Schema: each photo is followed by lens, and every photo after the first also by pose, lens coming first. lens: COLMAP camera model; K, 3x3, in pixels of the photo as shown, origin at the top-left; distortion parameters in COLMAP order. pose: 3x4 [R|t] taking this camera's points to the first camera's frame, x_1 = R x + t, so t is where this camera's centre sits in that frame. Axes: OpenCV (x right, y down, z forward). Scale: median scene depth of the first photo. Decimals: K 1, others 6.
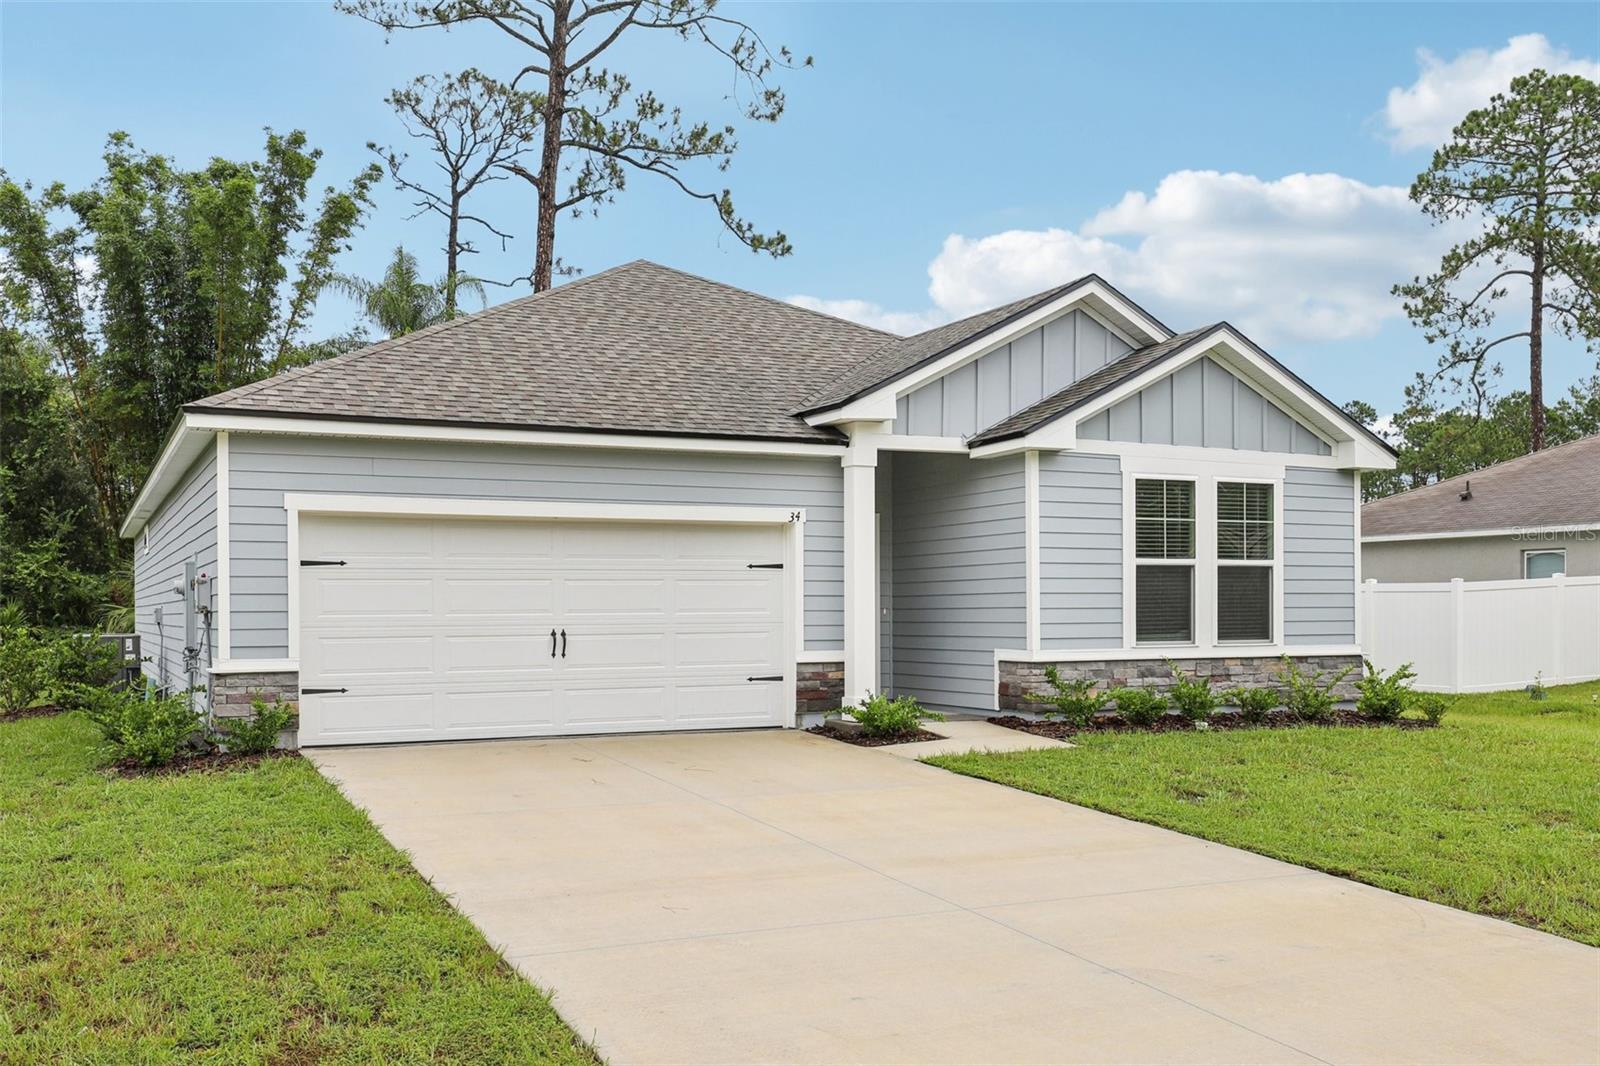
lens RADIAL K [[1549.2, 0, 800.0], [0, 1549.2, 533.0], [0, 0, 1]] dist [-0.002464, 0.001214]
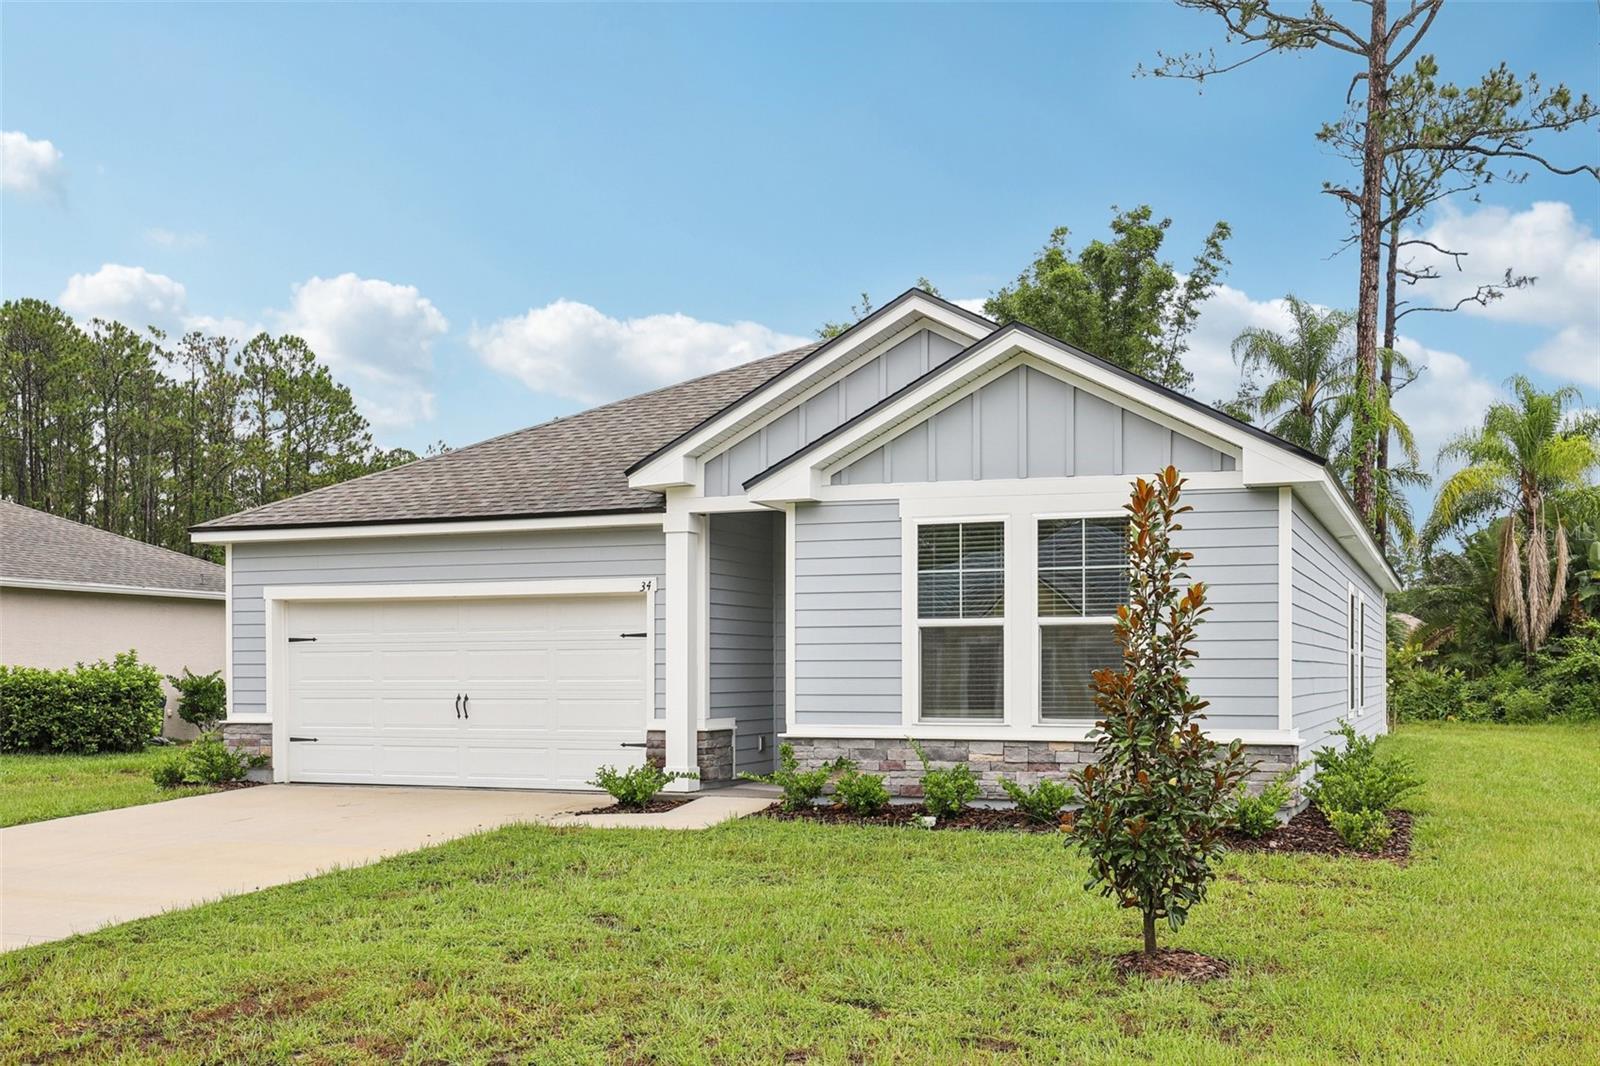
lens RADIAL K [[1597.5, 0, 798.0], [0, 1597.5, 598.5], [0, 0, 1]] dist [-0.005789, -0.002097]
pose [[0.667934, -0.031809, -0.743541, 0.821227], [0.034049, 0.999346, -0.012166, 0.013449], [0.743442, -0.017190, 0.668580, 0.367908]]
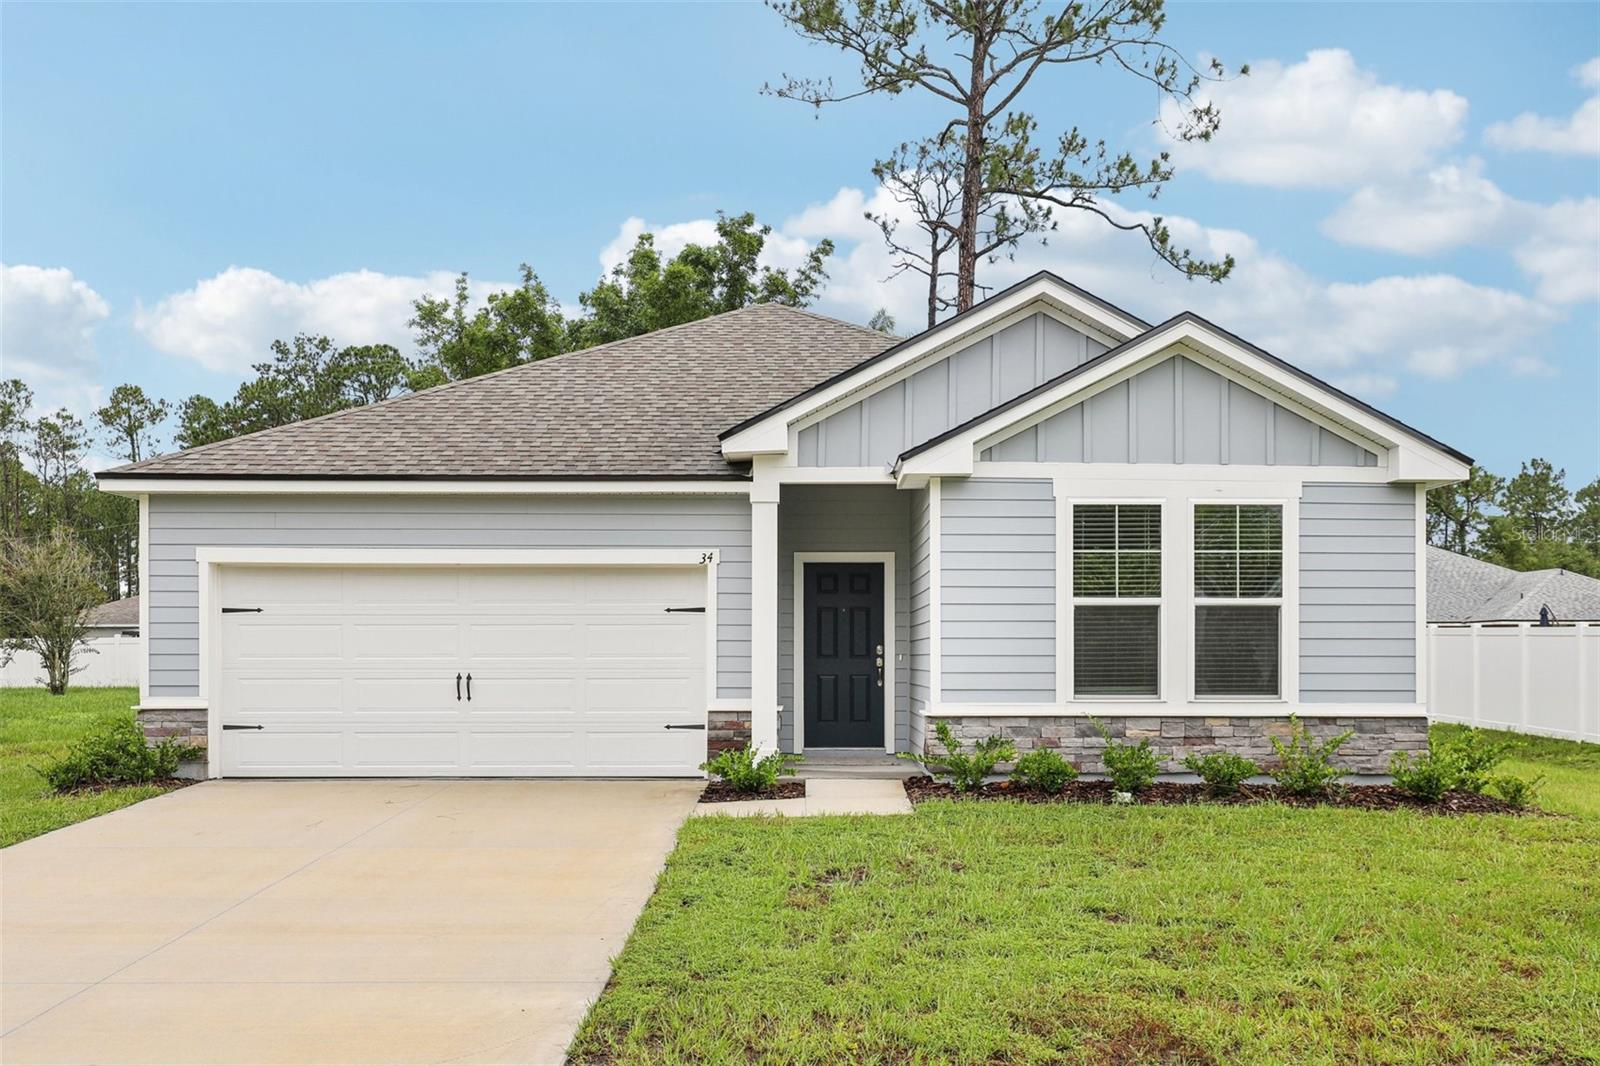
lens RADIAL K [[1498.6, 0, 802.0], [0, 1498.6, 578.3], [0, 0, 1]] dist [-0.000004, -0.004345]
pose [[0.902887, -0.015982, -0.429581, 0.436977], [0.015946, 0.999866, -0.003685, 0.006233], [0.429582, -0.003522, 0.903021, 0.186724]]
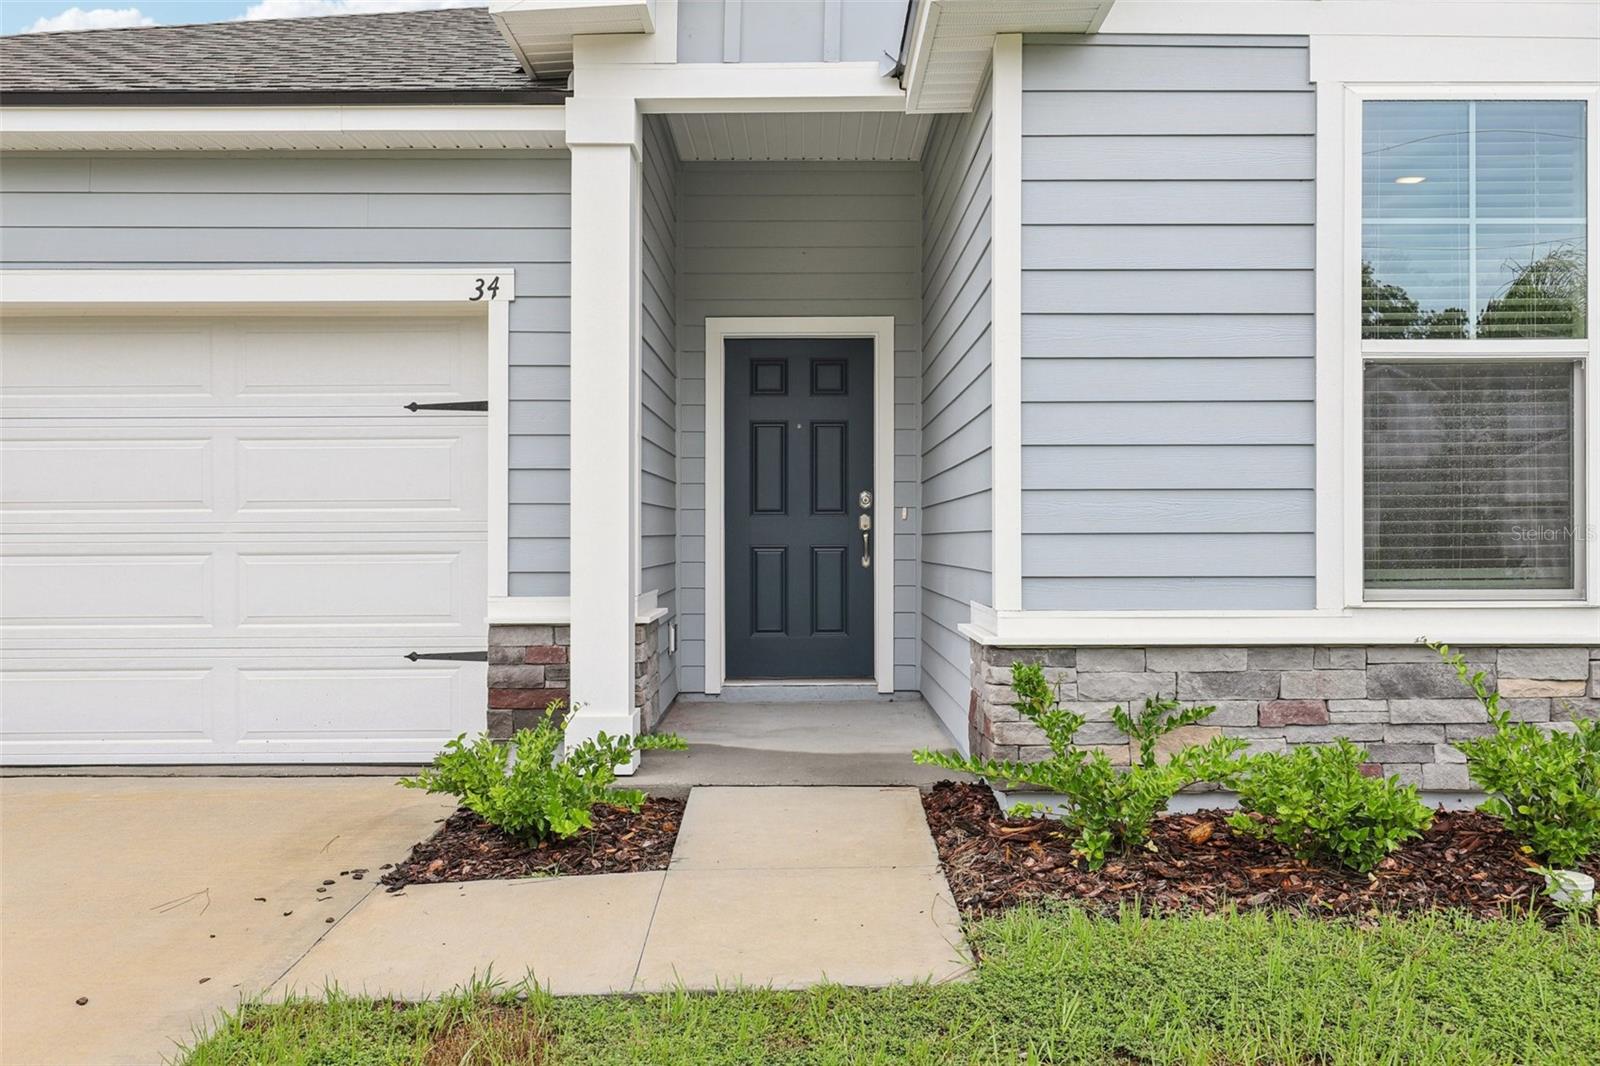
lens RADIAL K [[1254.1, 0, 804.4], [0, 1254.1, 511.0], [0, 0, 1]] dist [0.007283, 0.005719]
pose [[0.903928, -0.005926, -0.427644, 0.223218], [0.018929, 0.999479, 0.026161, 0.043558], [0.427266, -0.031742, 0.903568, 0.702453]]
